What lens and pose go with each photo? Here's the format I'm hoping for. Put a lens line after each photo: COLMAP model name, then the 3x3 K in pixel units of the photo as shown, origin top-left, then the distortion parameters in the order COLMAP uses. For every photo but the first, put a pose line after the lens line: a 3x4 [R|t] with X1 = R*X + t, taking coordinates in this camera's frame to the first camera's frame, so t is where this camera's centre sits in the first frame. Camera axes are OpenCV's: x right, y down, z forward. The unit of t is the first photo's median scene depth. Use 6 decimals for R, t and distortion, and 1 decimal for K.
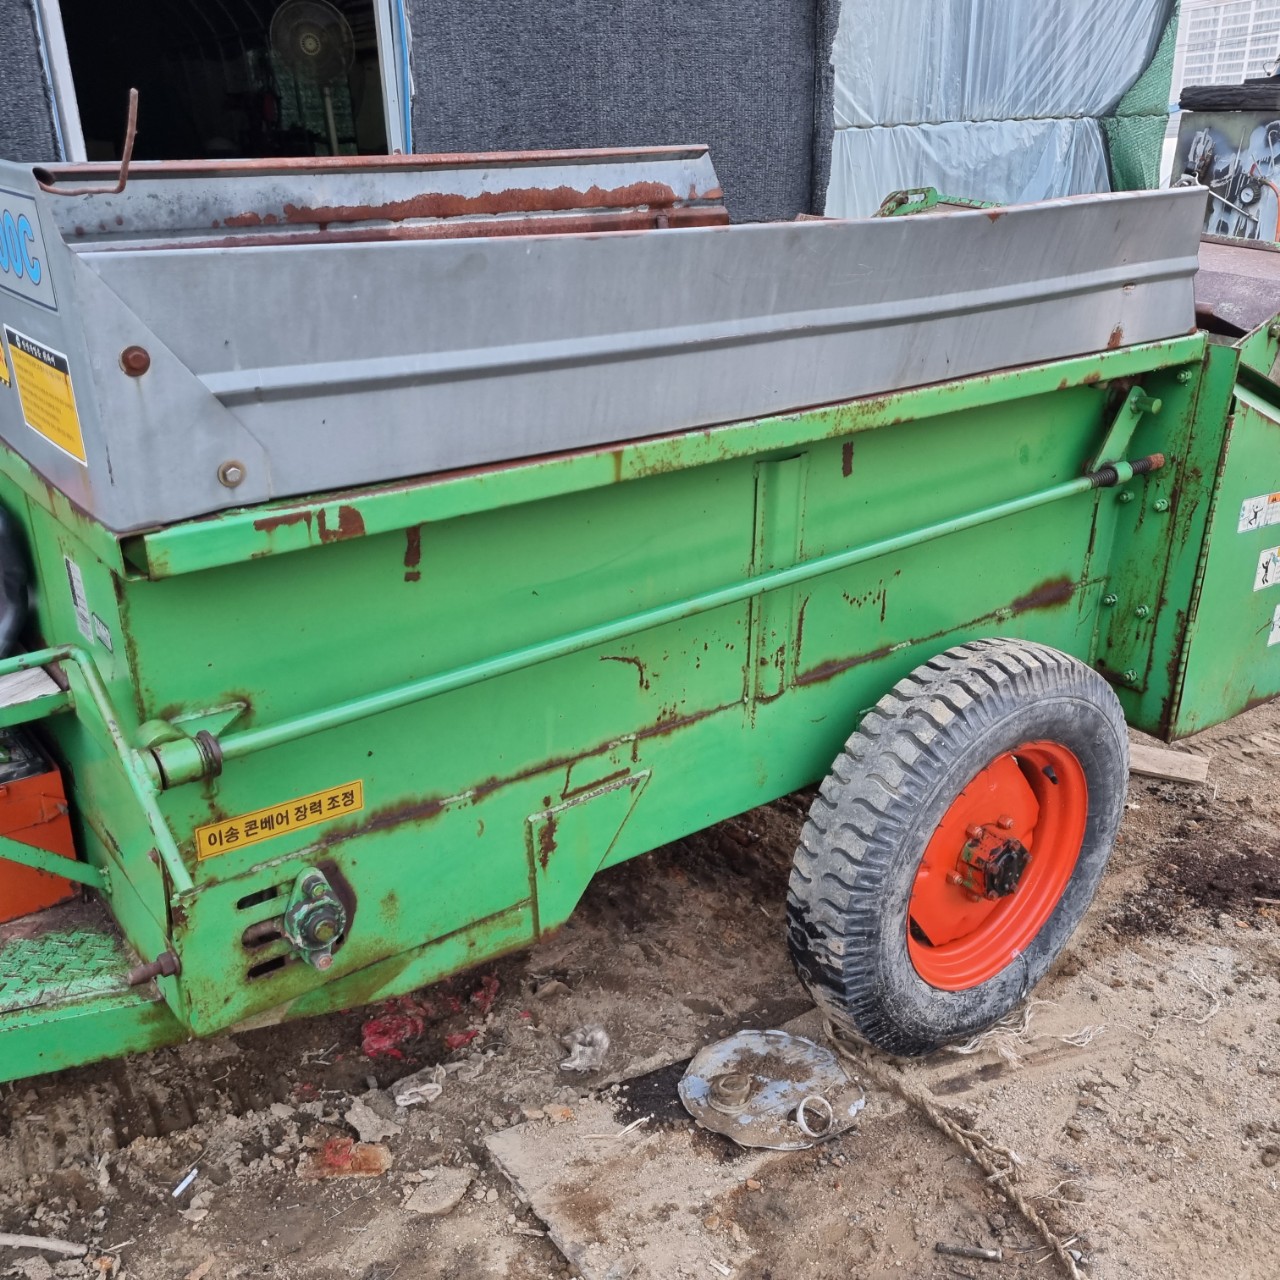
lens RADIAL K [[1304.7, 0, 640.0], [0, 1304.7, 640.0], [0, 0, 1]] dist [0.030461, 0.016005]
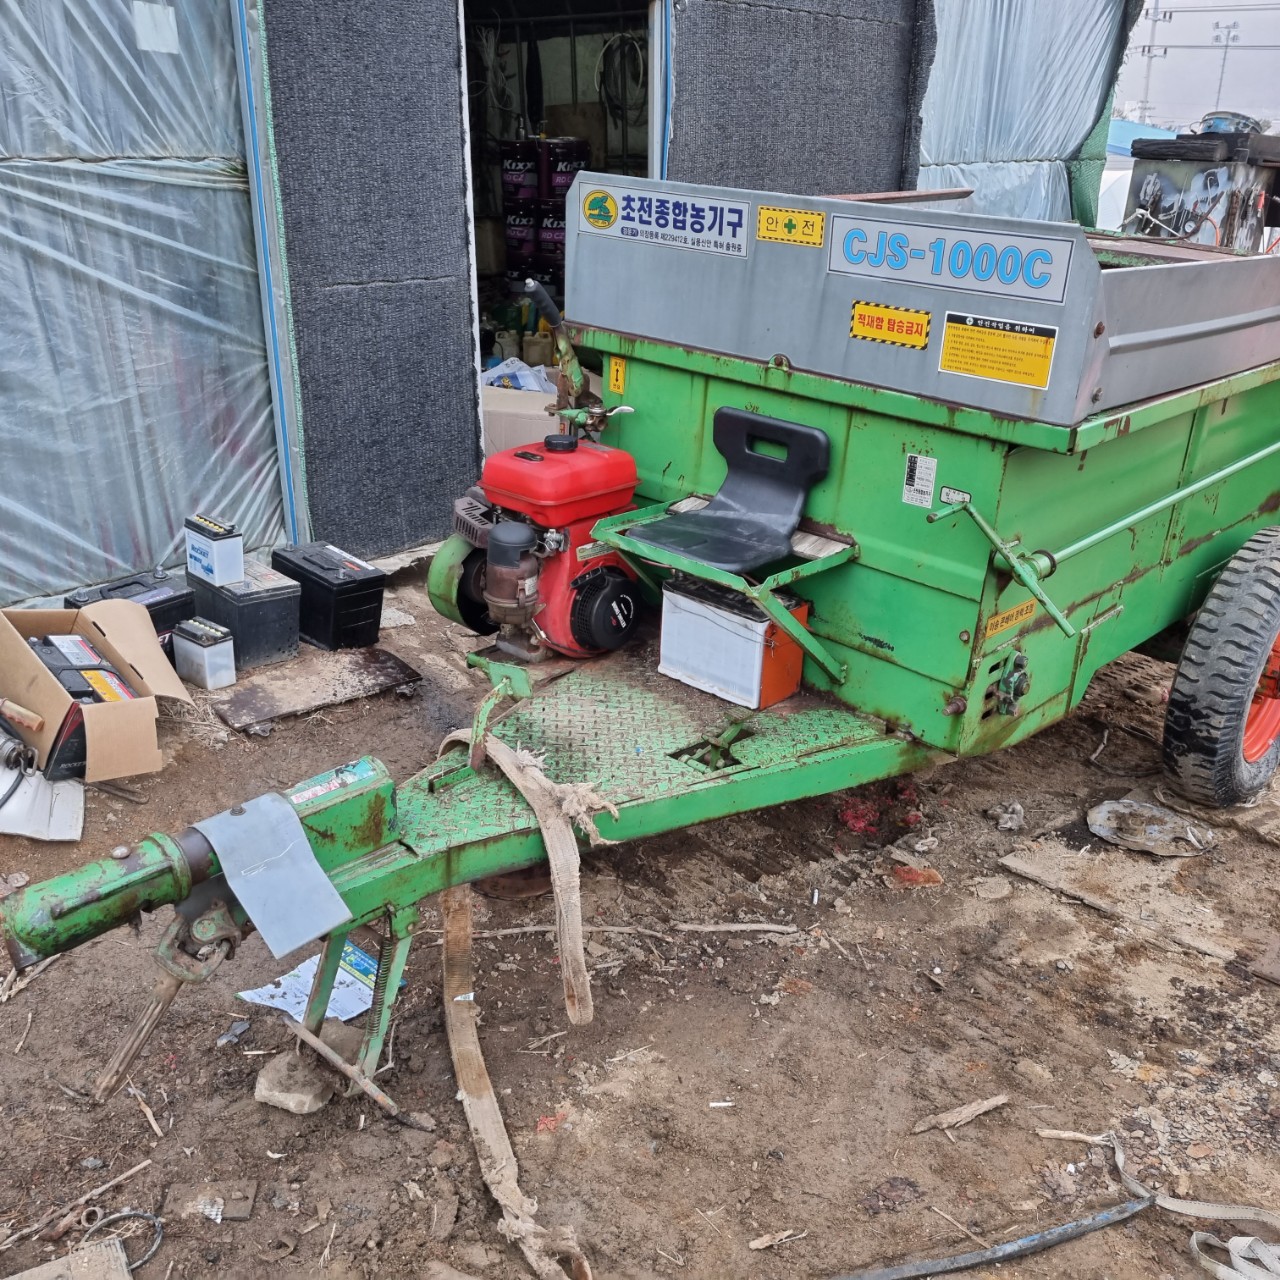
lens RADIAL K [[1256.4, 0, 640.0], [0, 1256.4, 640.0], [0, 0, 1]] dist [0.022651, 0.012612]
pose [[0.987648, -0.029361, 0.153916, -0.673797], [0.028610, 0.999565, 0.007092, 0.097485], [-0.154057, -0.002601, 0.988058, -0.326234]]
